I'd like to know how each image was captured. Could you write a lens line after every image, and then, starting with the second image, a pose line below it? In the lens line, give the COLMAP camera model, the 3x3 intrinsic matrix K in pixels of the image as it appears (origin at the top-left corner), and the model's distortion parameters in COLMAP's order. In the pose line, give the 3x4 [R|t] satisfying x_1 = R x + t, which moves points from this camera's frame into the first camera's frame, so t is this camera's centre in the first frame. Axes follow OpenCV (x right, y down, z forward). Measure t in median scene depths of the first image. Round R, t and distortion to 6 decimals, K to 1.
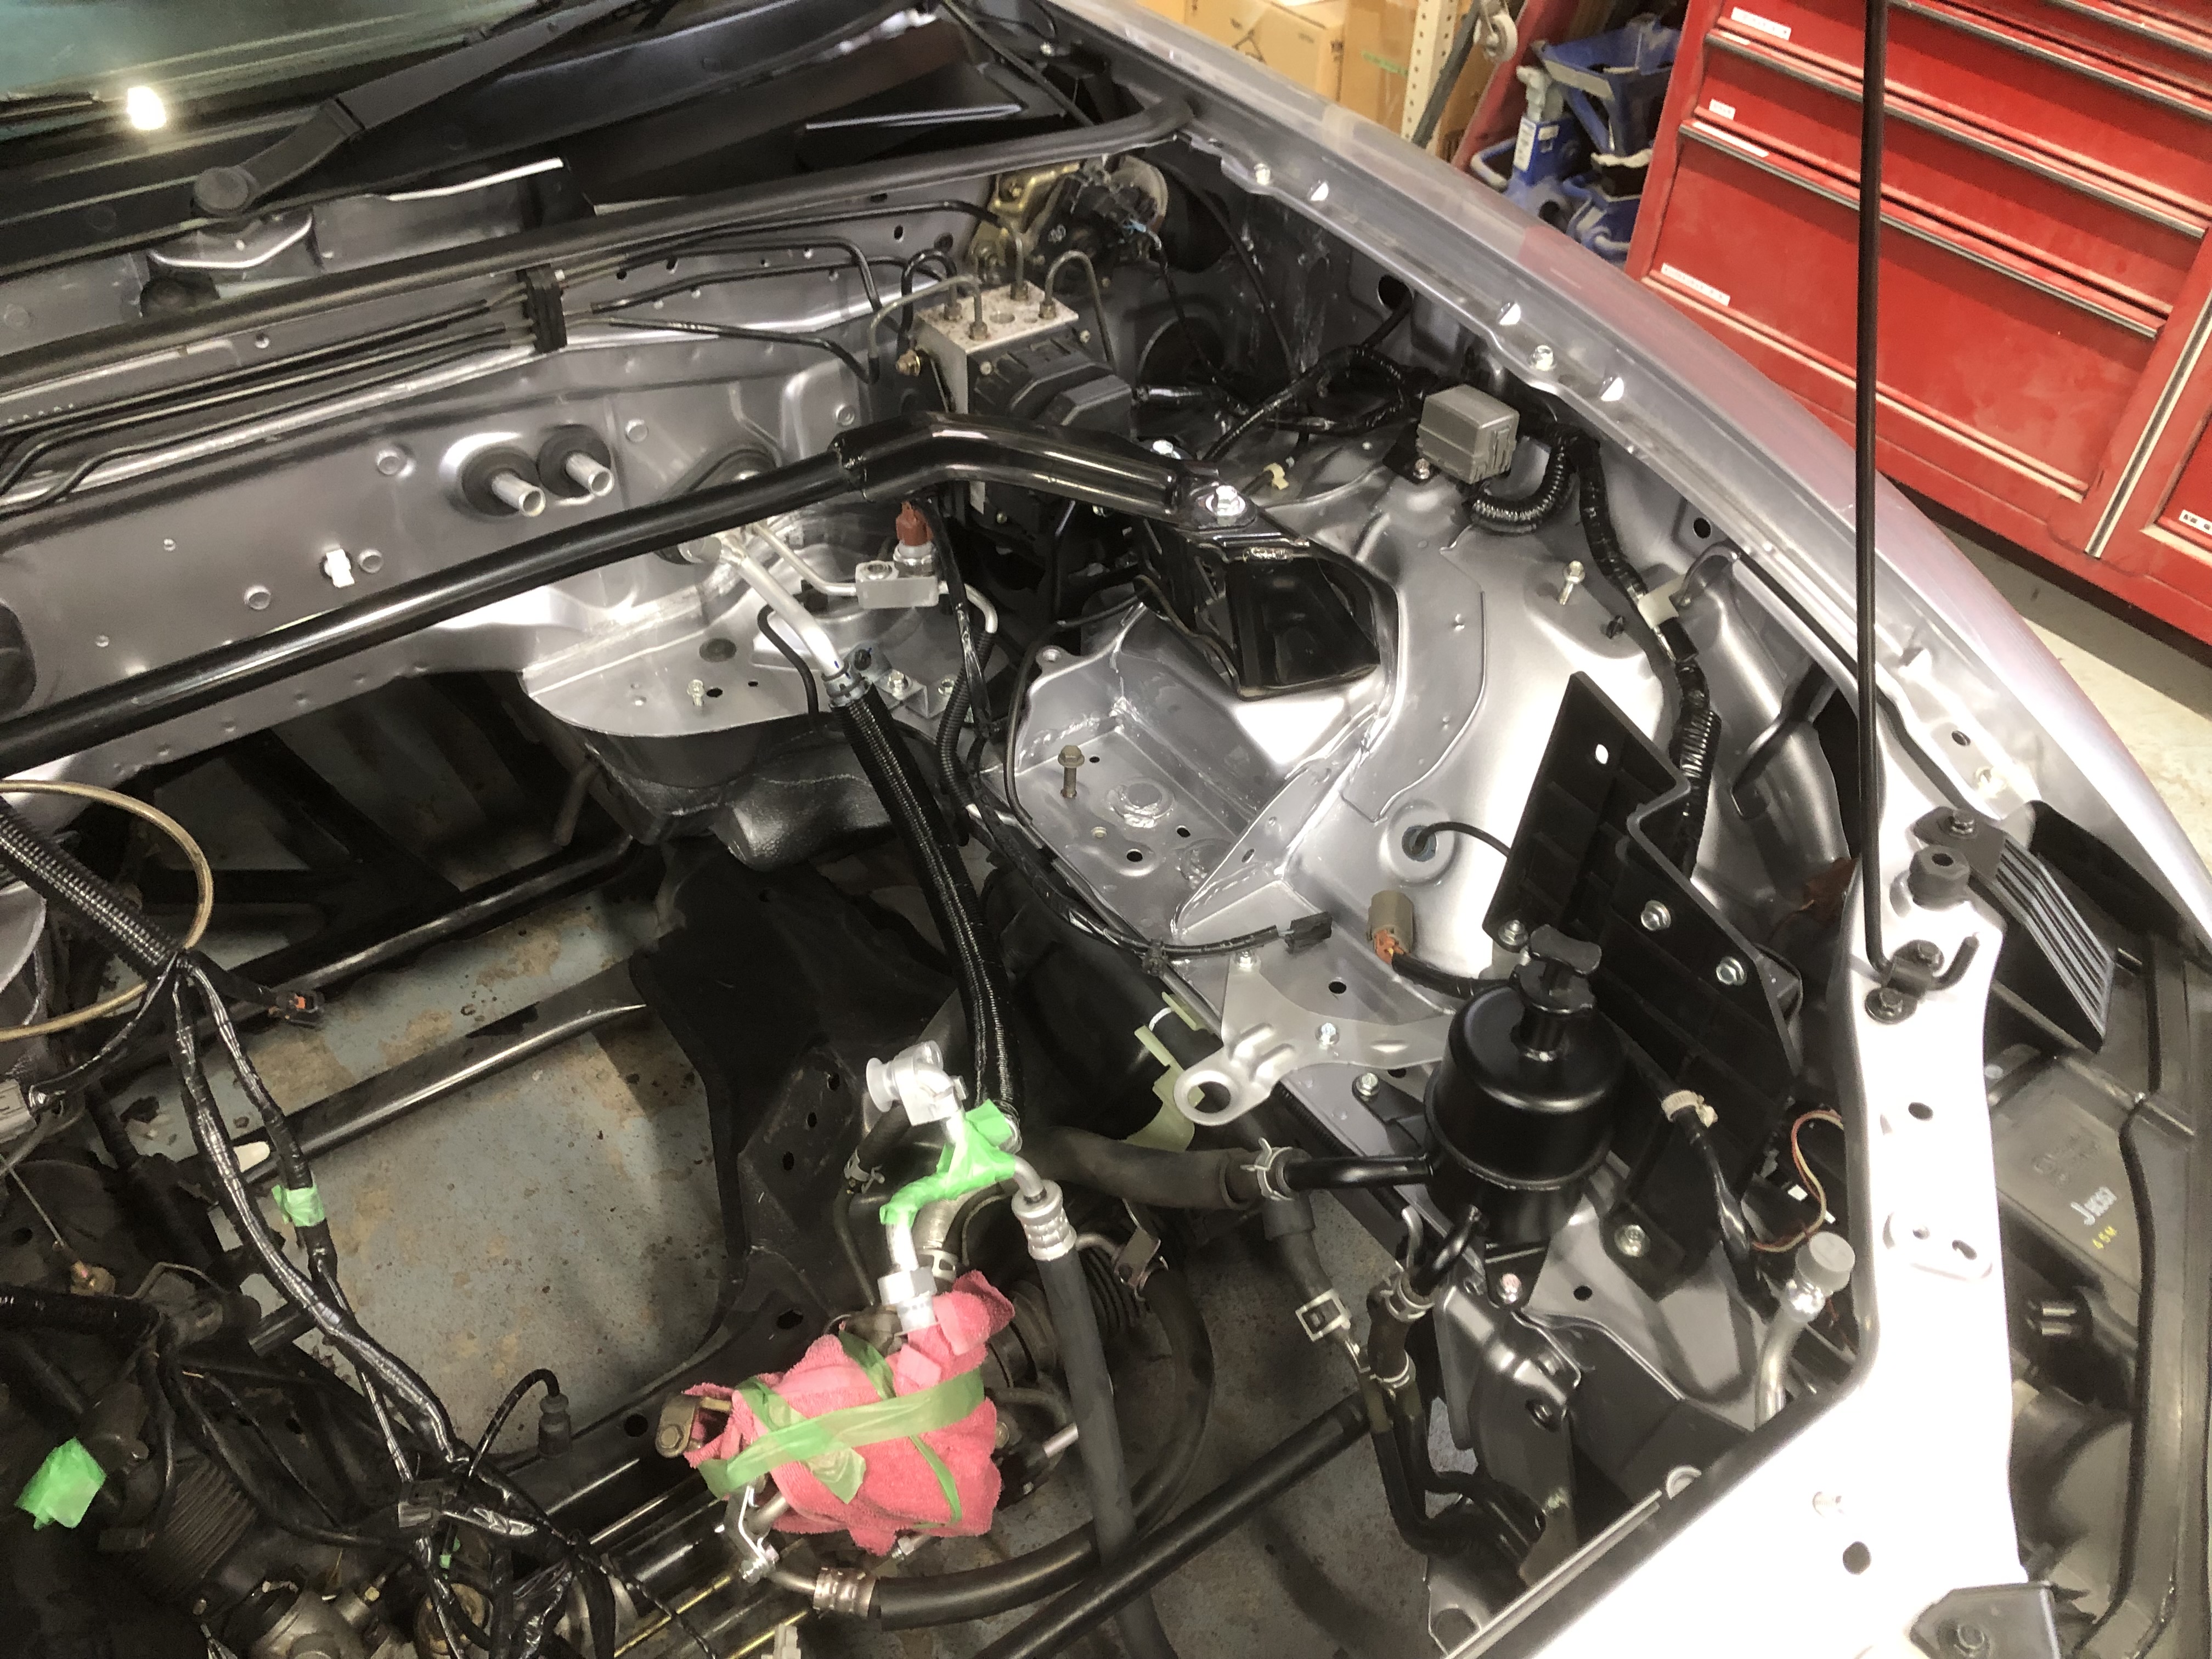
lens RADIAL K [[1930.4, 0, 1163.2], [0, 1930.4, 798.8], [0, 0, 1]] dist [0.024597, -0.042347]
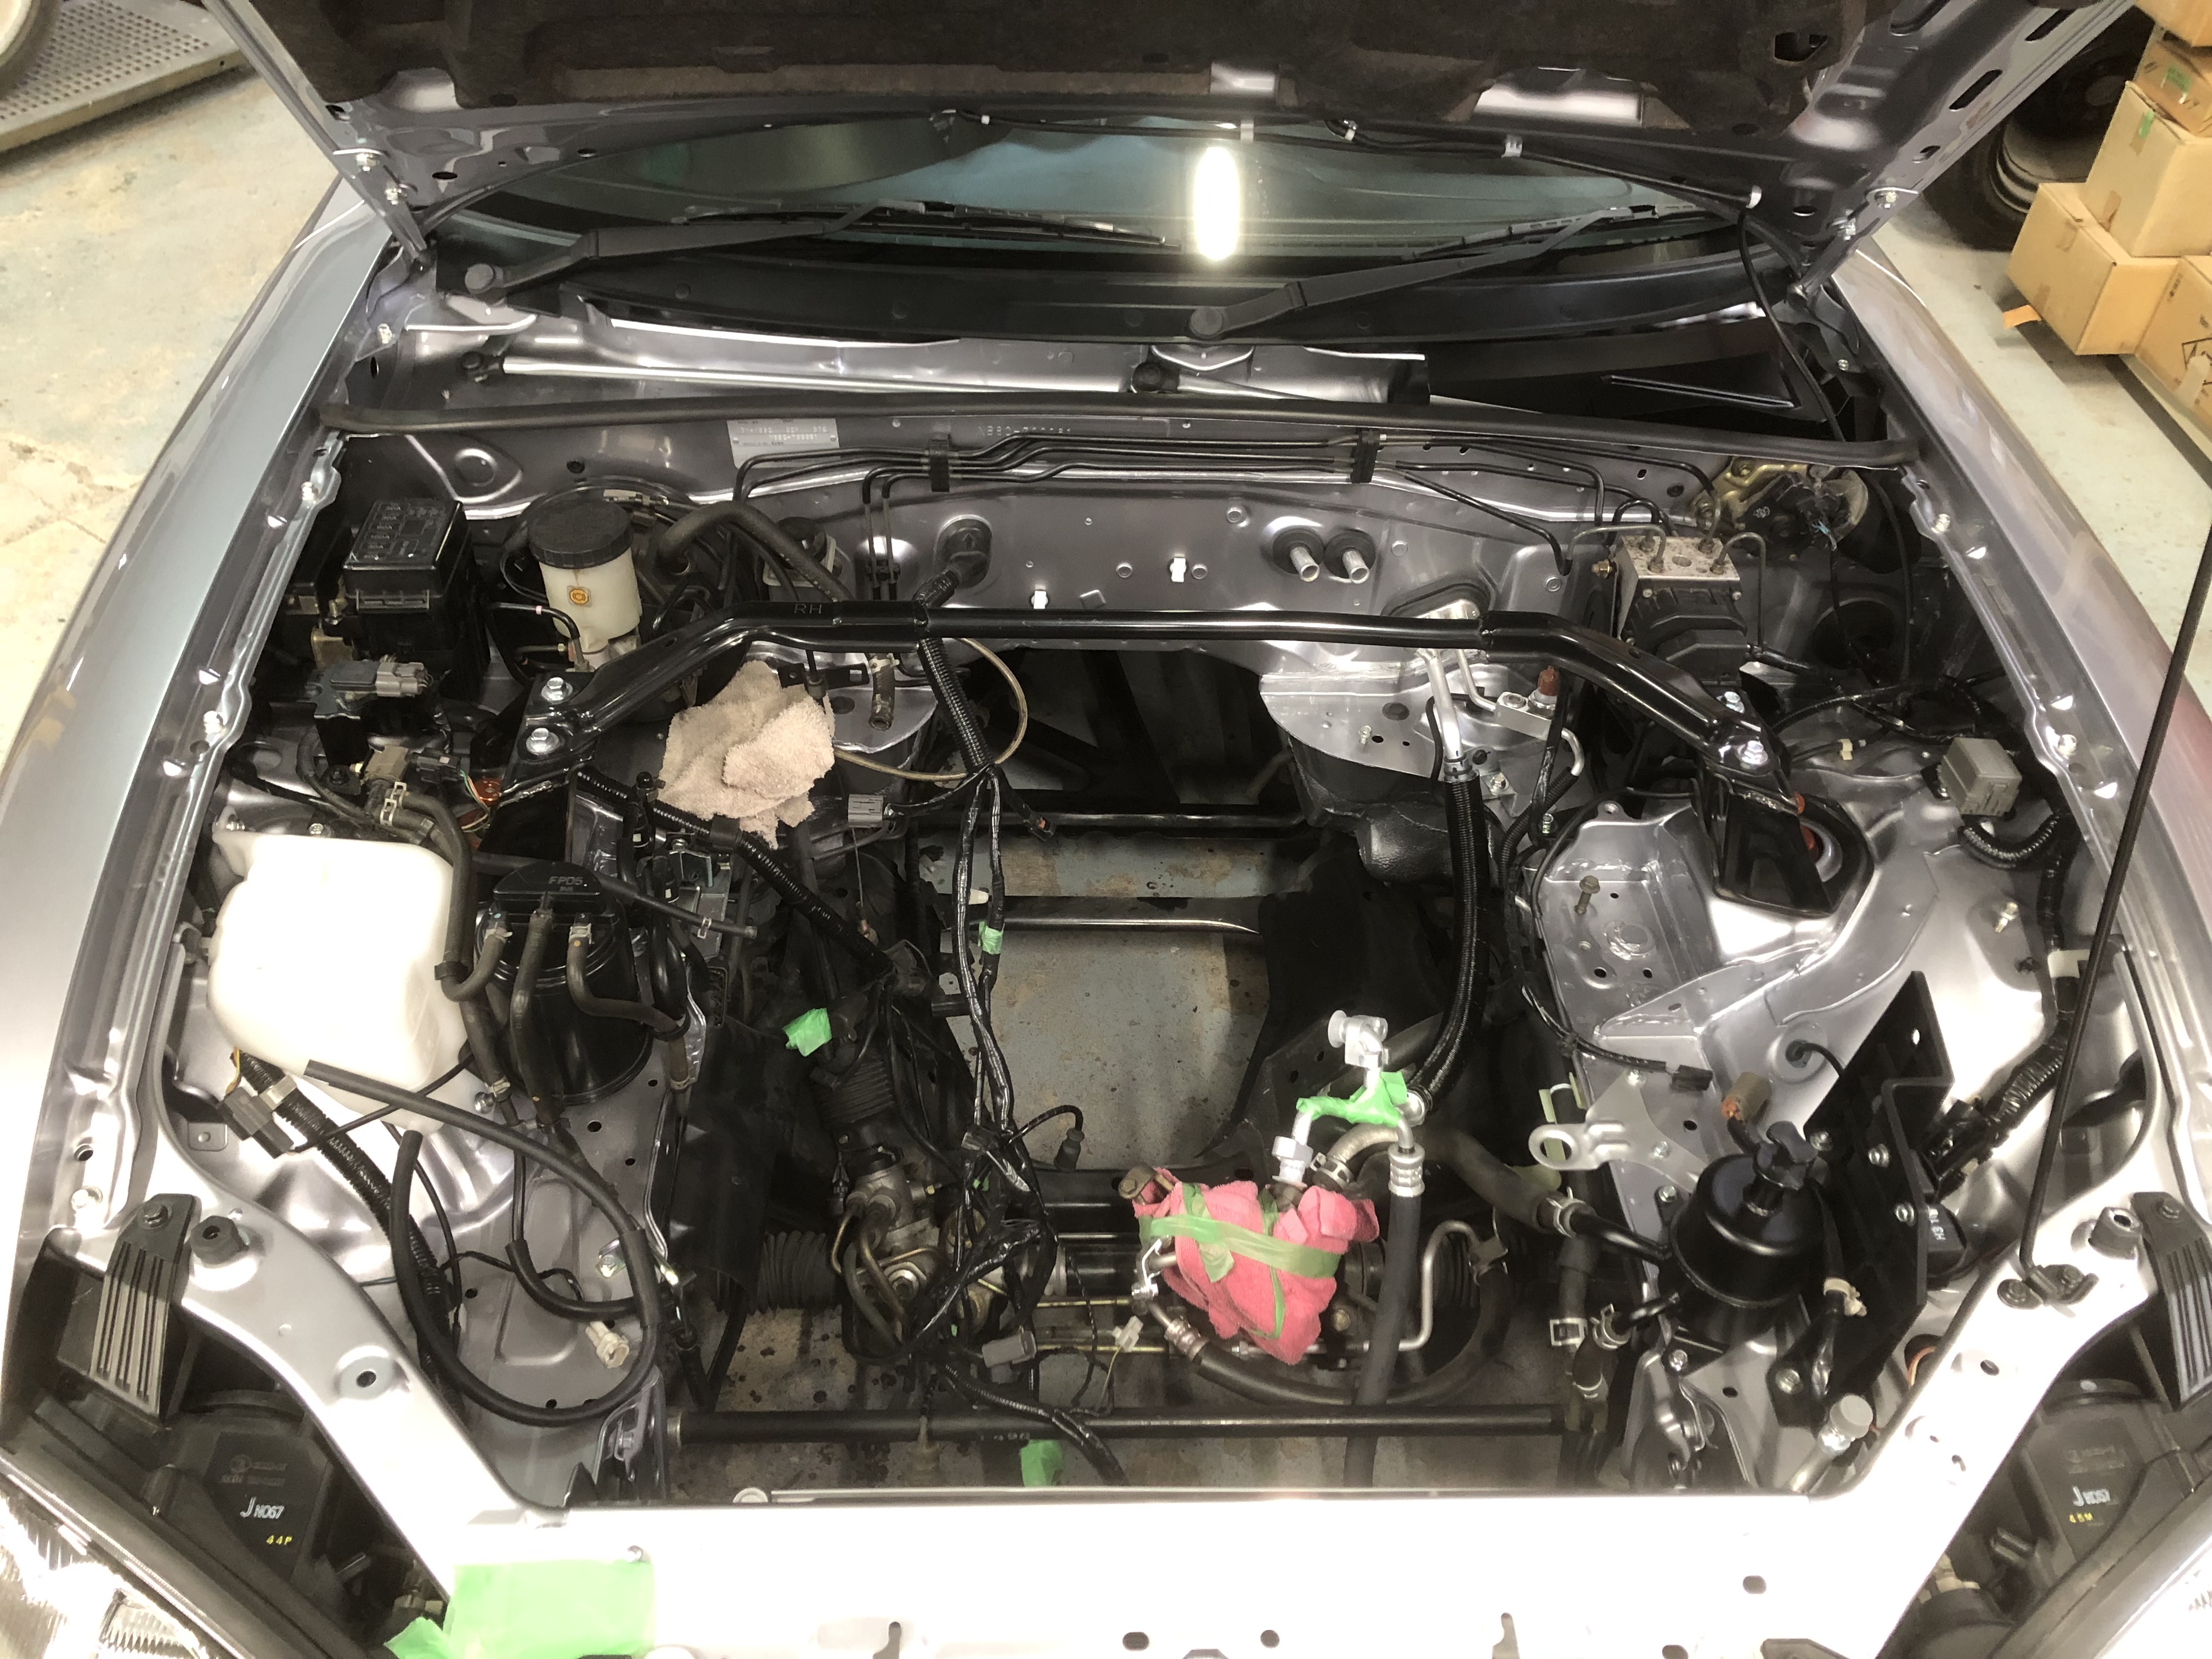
lens RADIAL K [[1762.6, 0, 1068.7], [0, 1762.6, 828.3], [0, 0, 1]] dist [0.001517, -0.333602]
pose [[0.823180, 0.394912, -0.407945, 0.138077], [-0.395052, 0.914429, 0.088050, -0.022418], [0.407809, 0.088679, 0.908751, -0.252838]]
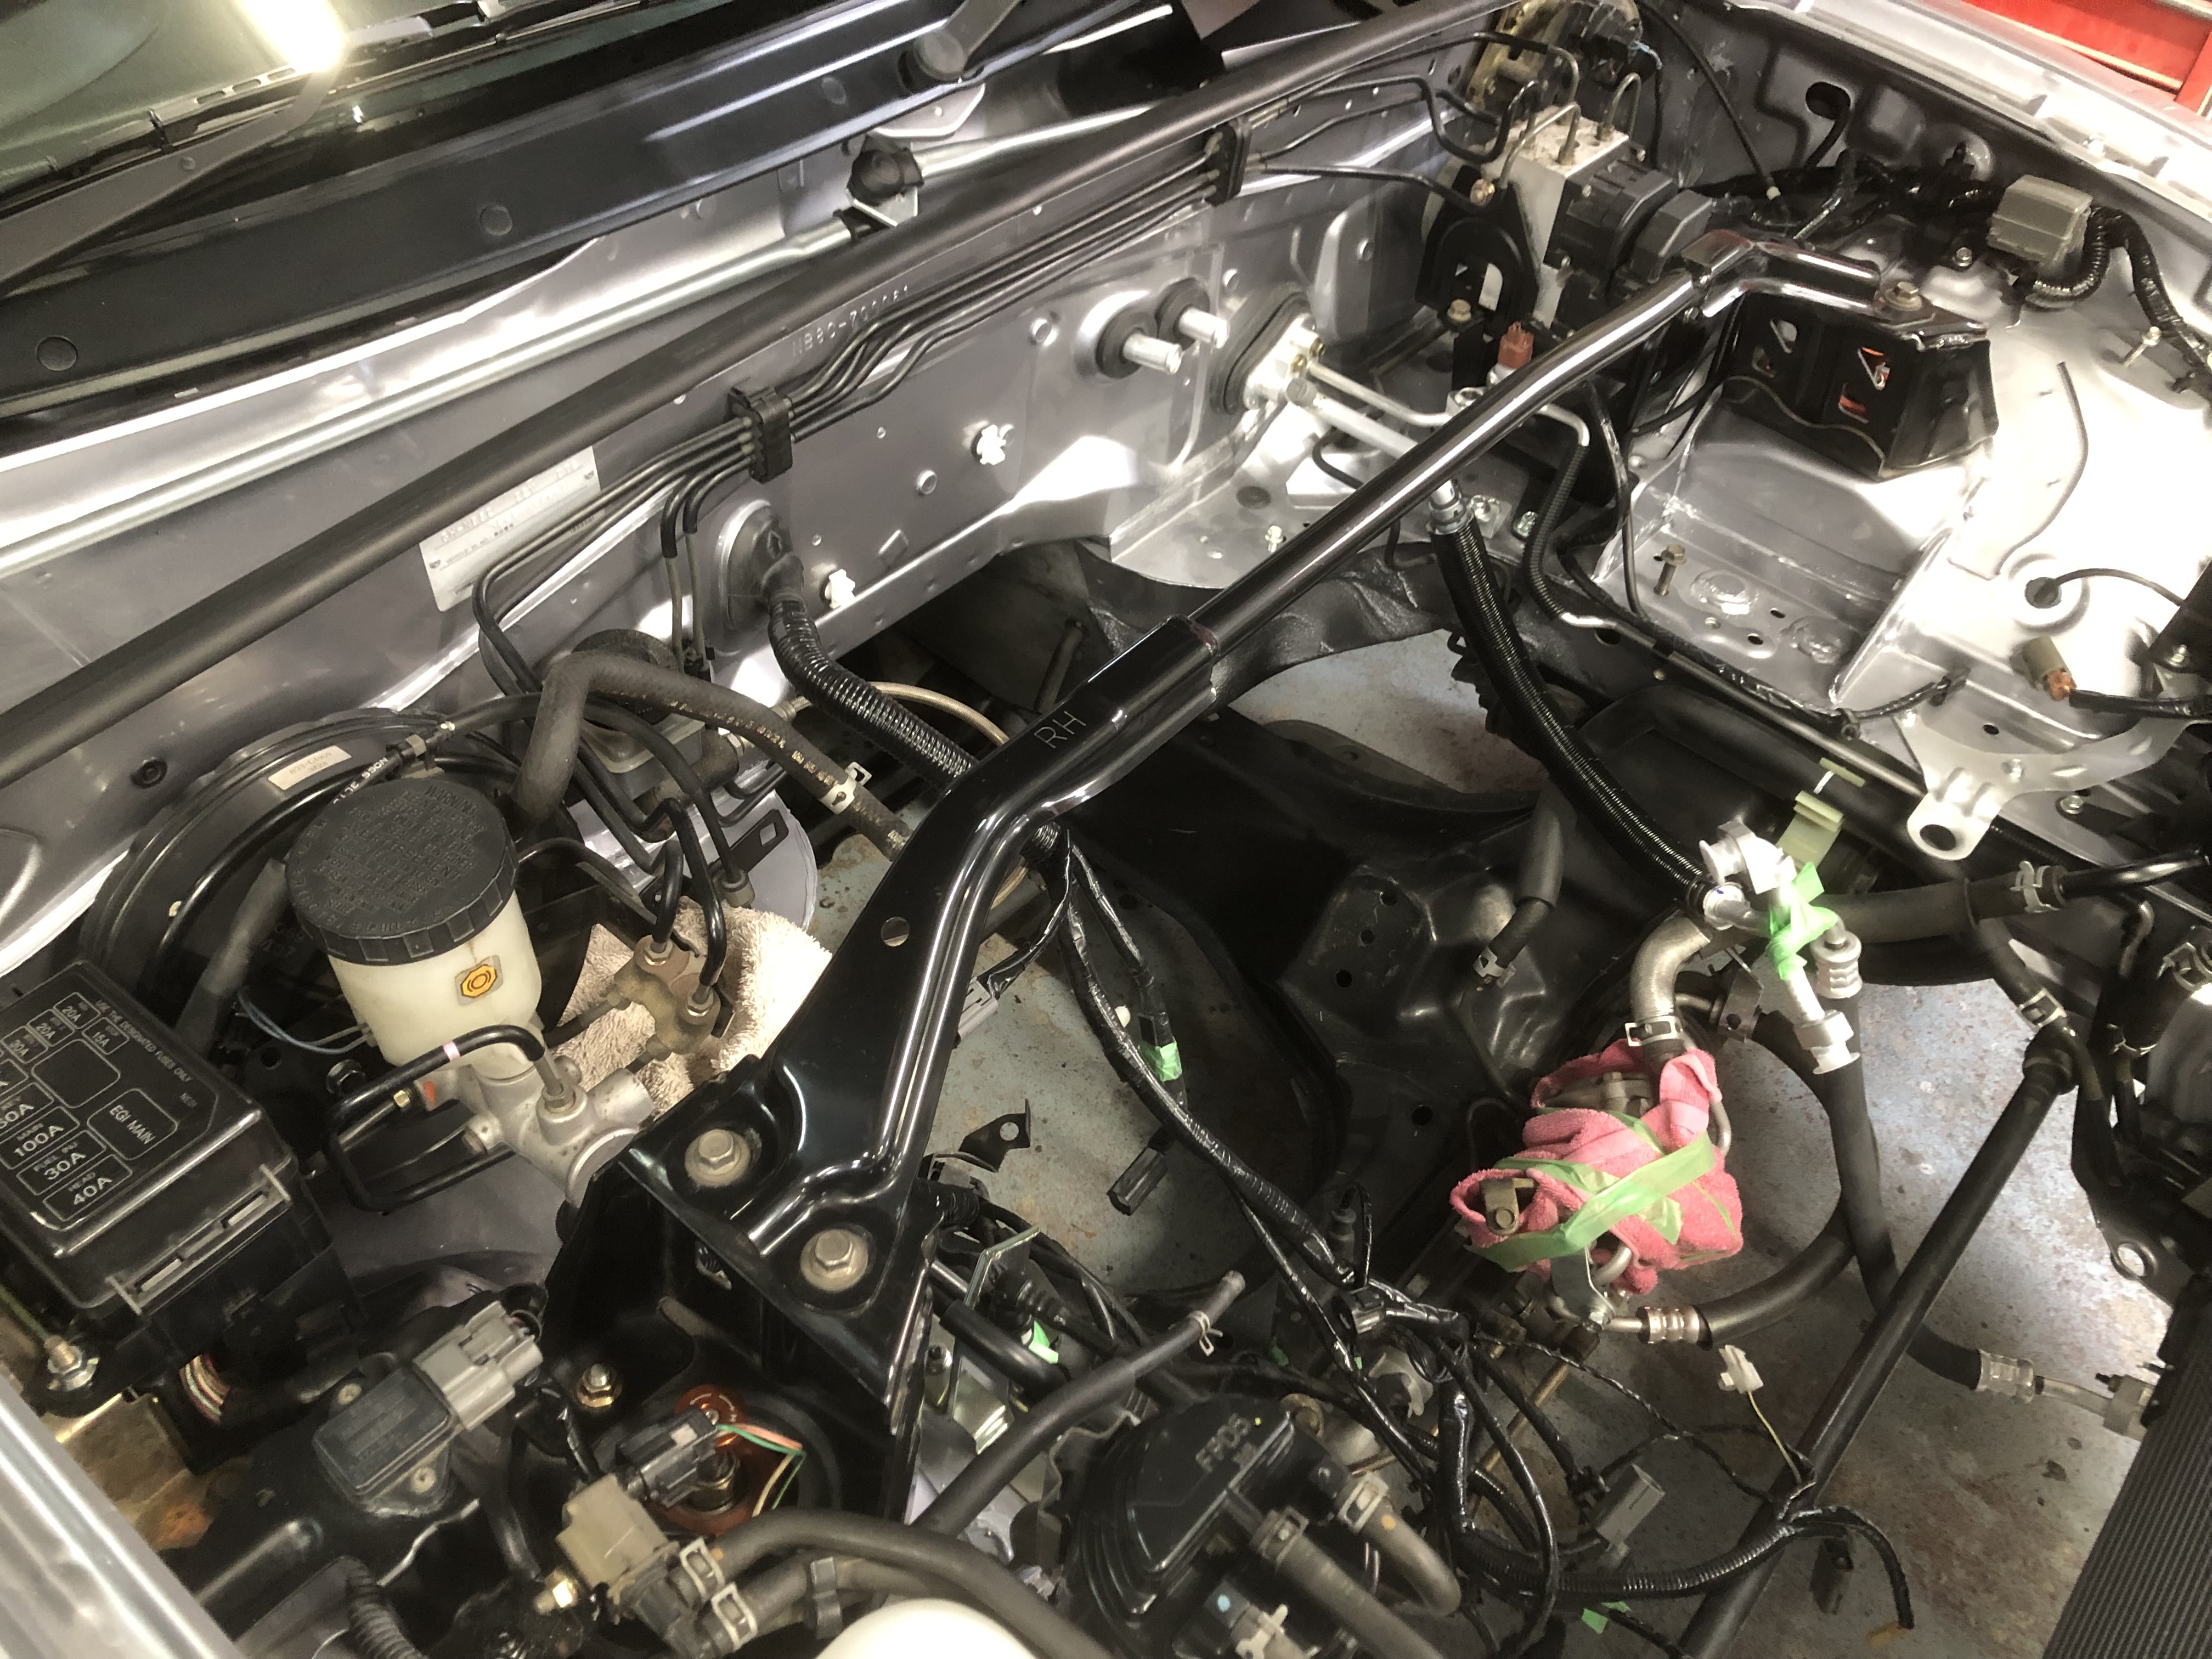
lens RADIAL K [[1875.4, 0, 1106.0], [0, 1875.4, 829.5], [0, 0, 1]] dist [-0.001052, -0.006005]
pose [[0.969097, -0.139790, 0.203249, -0.583548], [0.119526, 0.986848, 0.108831, -0.022637], [-0.215789, -0.081175, 0.973060, 0.042143]]
